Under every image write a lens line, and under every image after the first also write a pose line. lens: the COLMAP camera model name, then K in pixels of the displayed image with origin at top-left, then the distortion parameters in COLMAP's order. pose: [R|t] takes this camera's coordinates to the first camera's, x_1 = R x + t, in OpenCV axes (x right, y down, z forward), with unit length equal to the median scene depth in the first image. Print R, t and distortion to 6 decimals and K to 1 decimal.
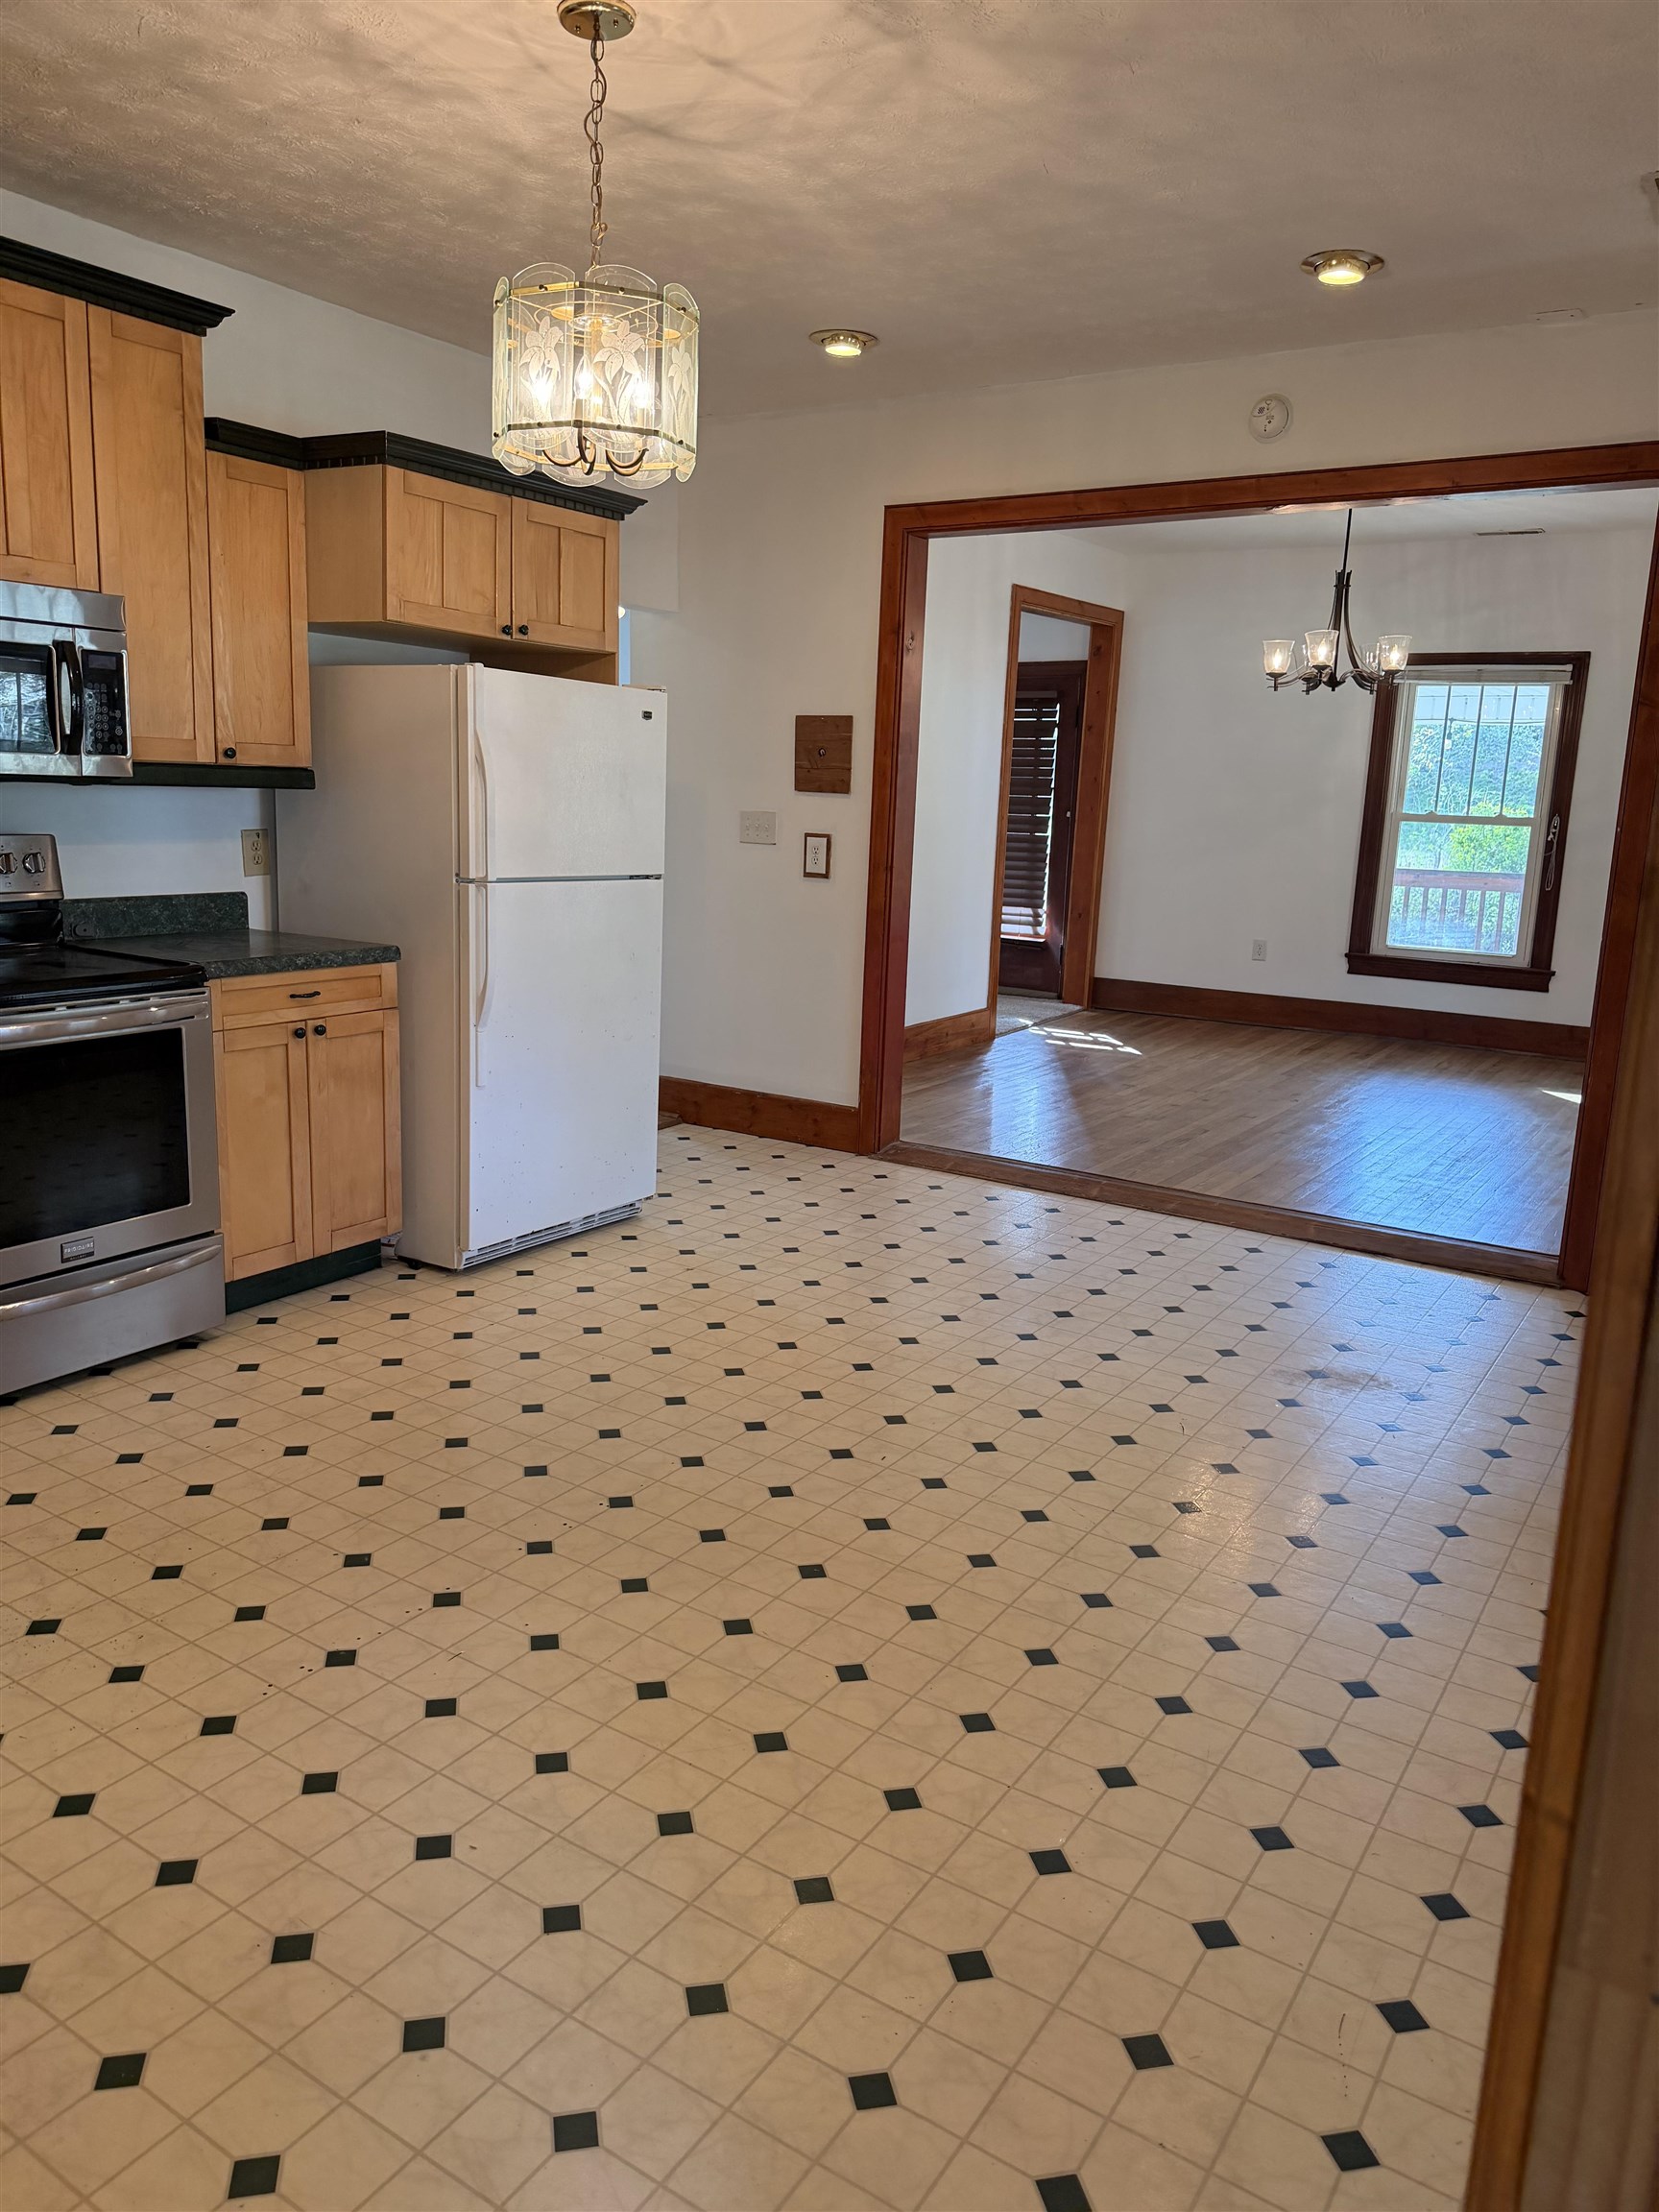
lens RADIAL K [[1535.8, 0, 819.3], [0, 1535.8, 1112.6], [0, 0, 1]] dist [-0.002131, -0.015187]
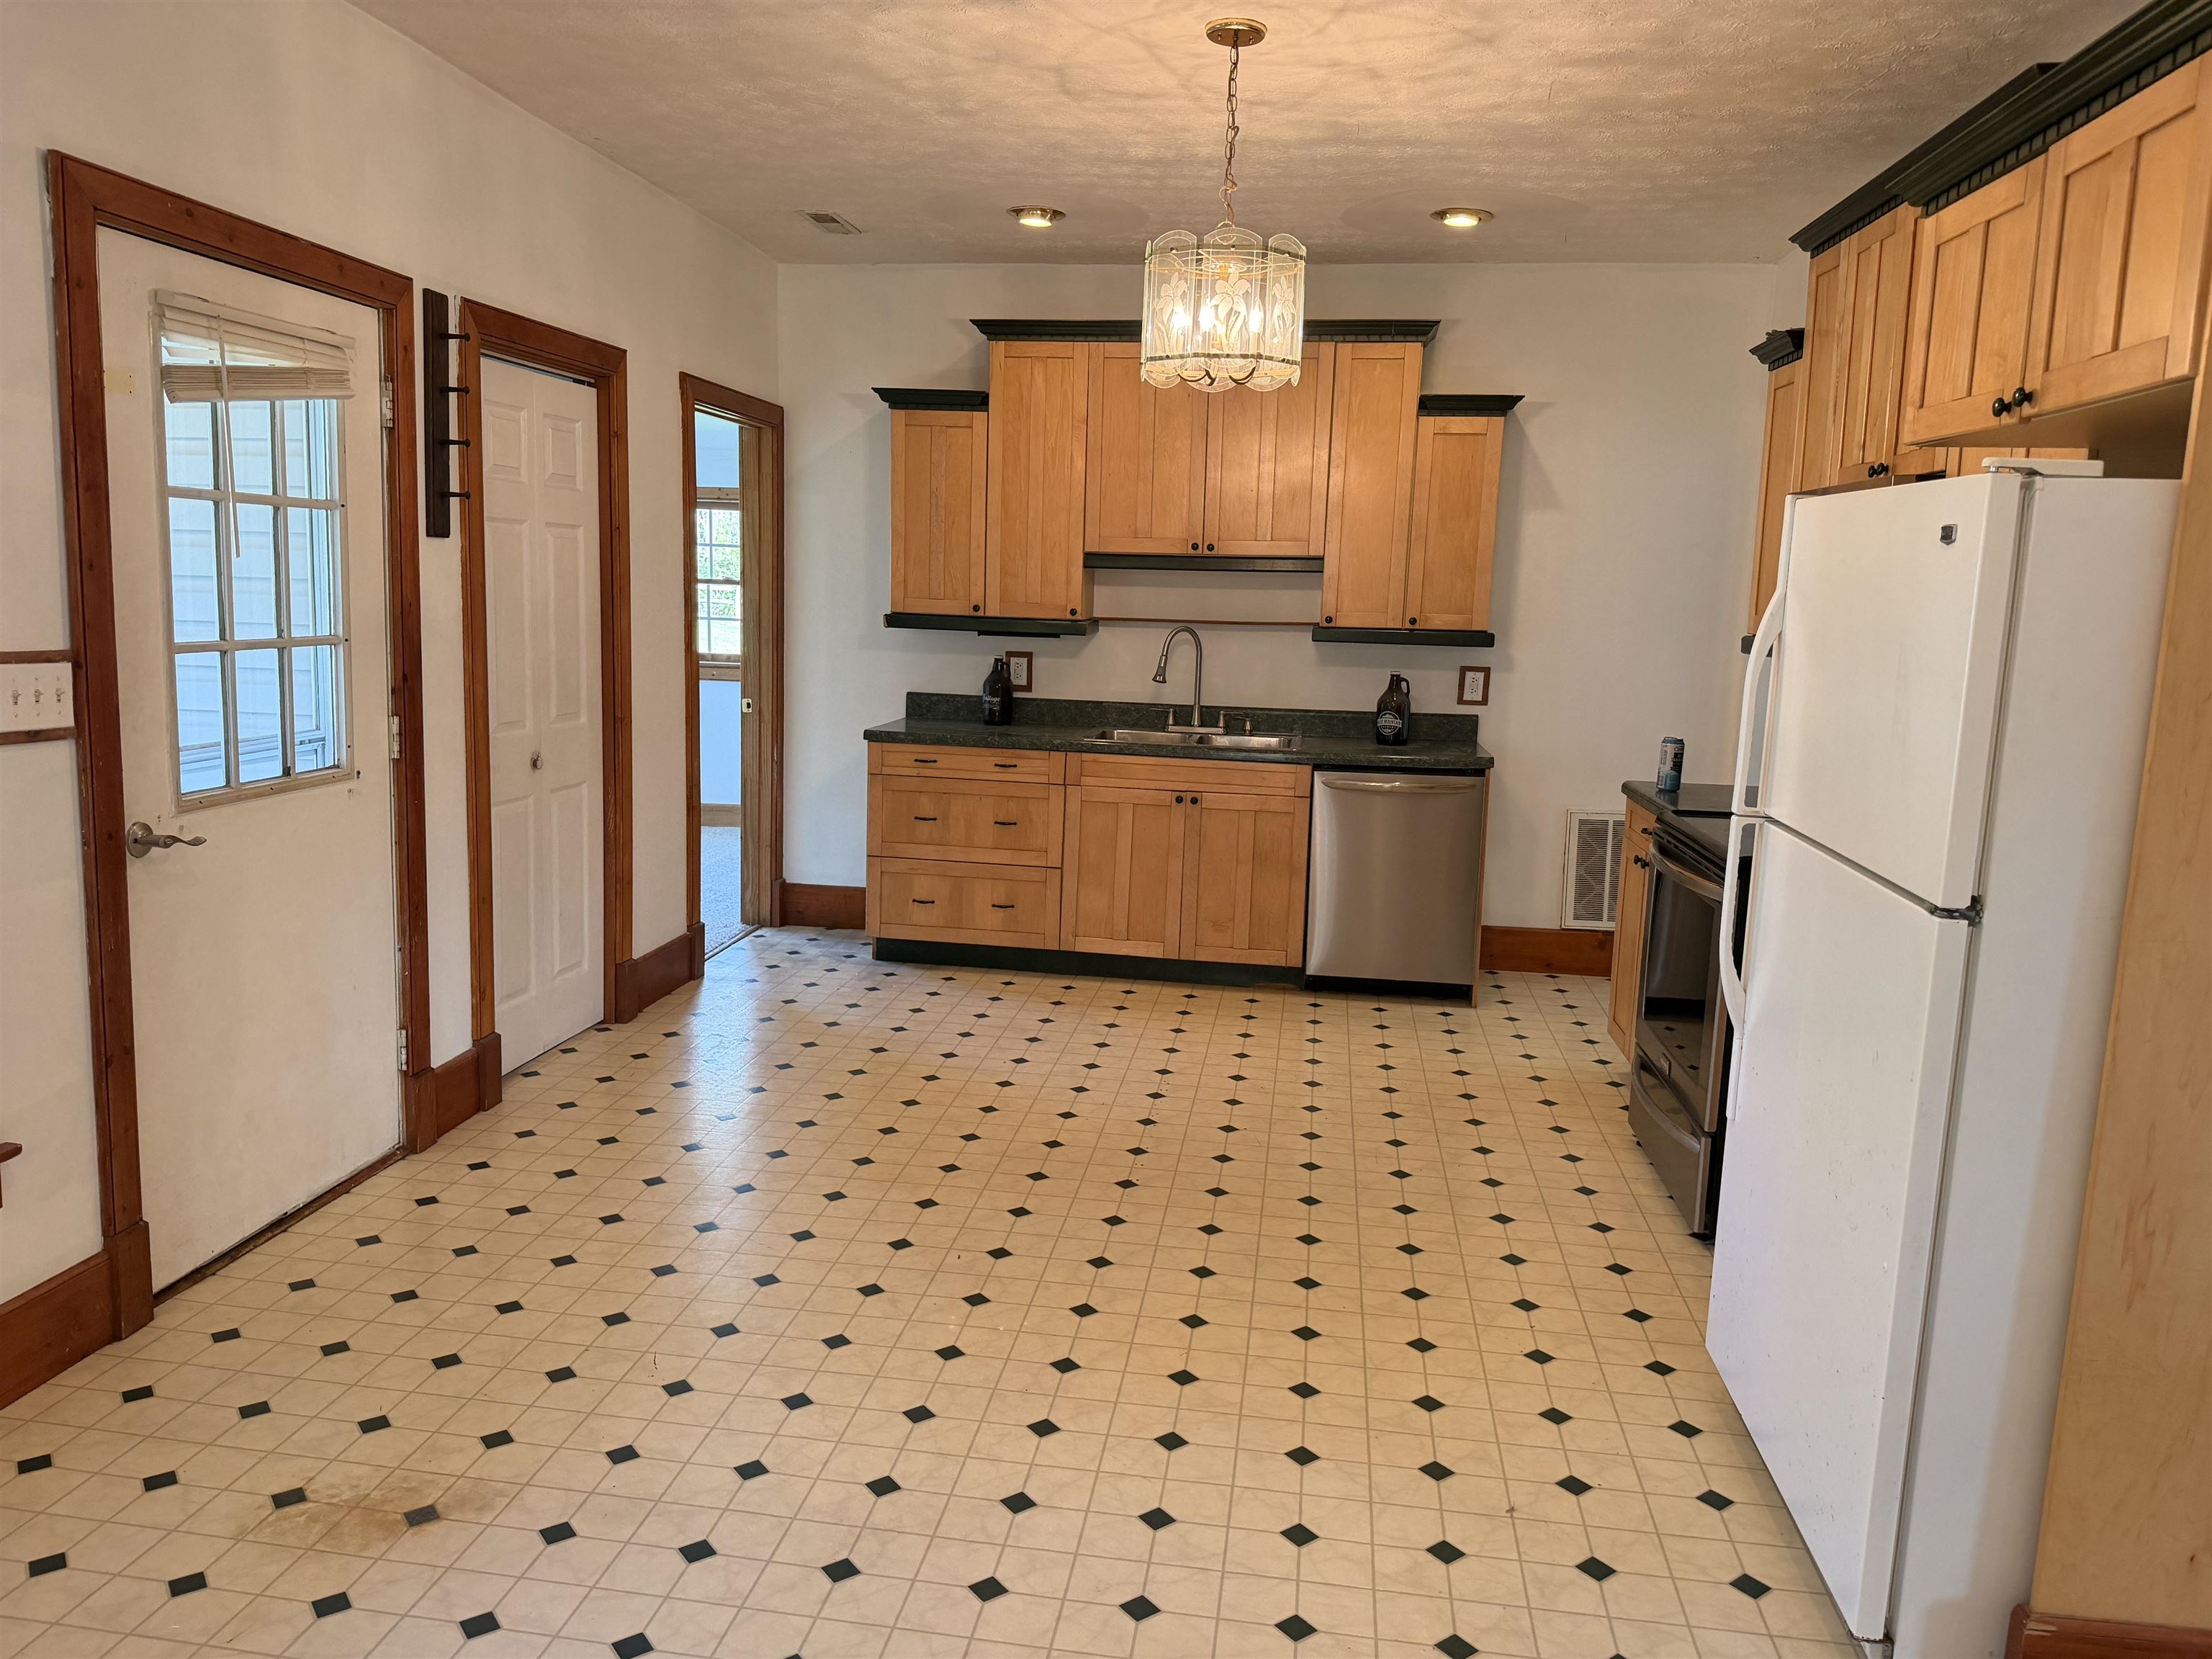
lens RADIAL K [[1535.8, 0, 1099.2], [0, 1535.8, 833.7], [0, 0, 1]] dist [-0.002131, -0.015187]
pose [[-0.906842, -0.001444, -0.421469, 0.242723], [-0.152045, 0.933778, 0.323946, -0.241615], [0.393090, 0.357850, -0.847009, 1.118294]]
